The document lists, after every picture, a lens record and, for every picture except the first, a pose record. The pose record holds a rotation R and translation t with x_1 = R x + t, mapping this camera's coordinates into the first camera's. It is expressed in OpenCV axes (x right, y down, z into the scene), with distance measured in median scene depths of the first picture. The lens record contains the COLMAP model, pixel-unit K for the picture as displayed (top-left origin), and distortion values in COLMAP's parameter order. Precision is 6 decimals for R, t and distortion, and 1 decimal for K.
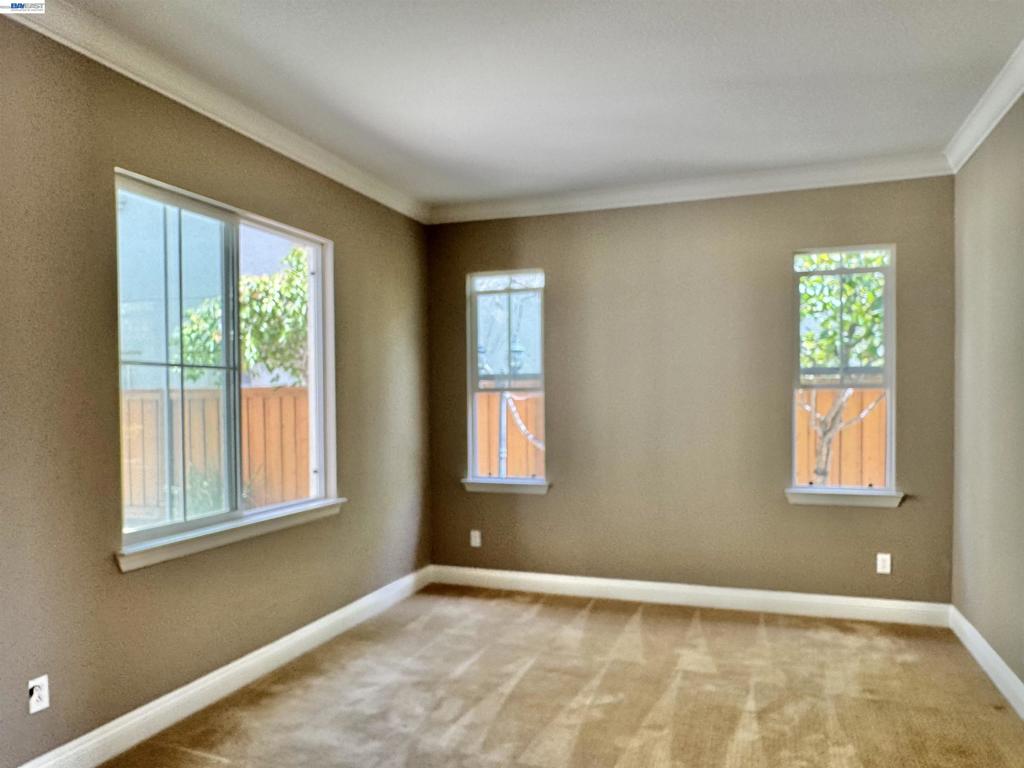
lens RADIAL K [[735.7, 0, 501.0], [0, 735.7, 414.1], [0, 0, 1]] dist [-0.002273, 0.002113]
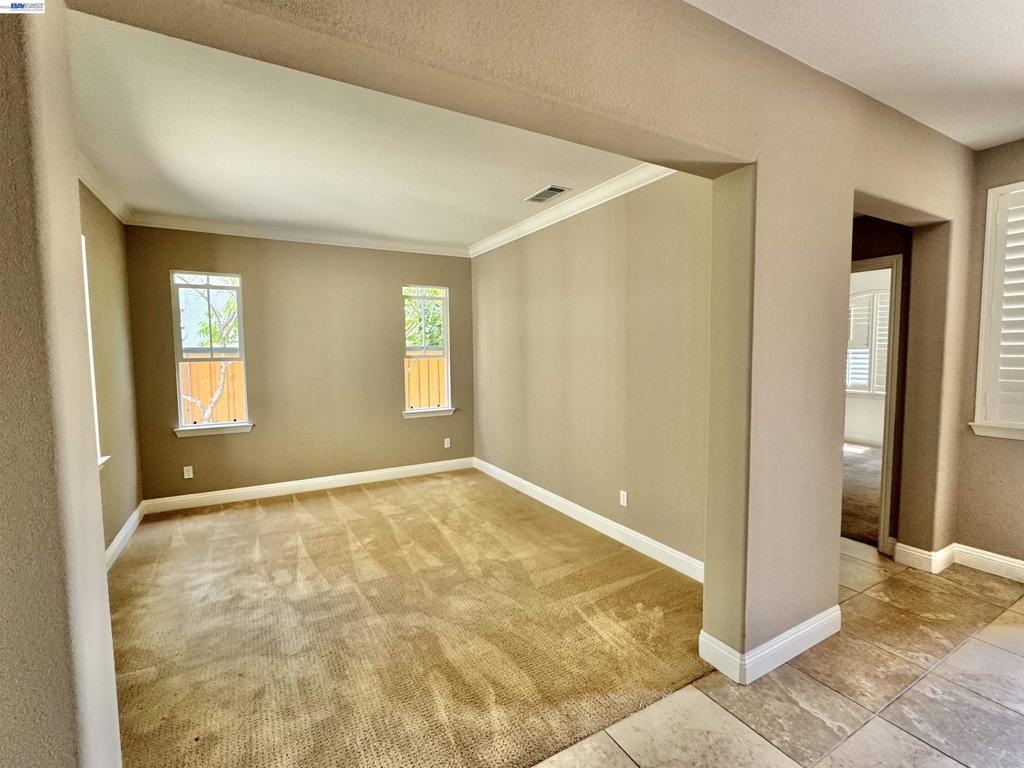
lens RADIAL K [[465.0, 0, 510.6], [0, 465.0, 382.7], [0, 0, 1]] dist [-0.003015, -0.000280]
pose [[0.651655, -0.049981, 0.756867, -0.366660], [0.020479, 0.998622, 0.048314, -0.026653], [-0.758239, -0.015984, 0.651781, 0.020189]]
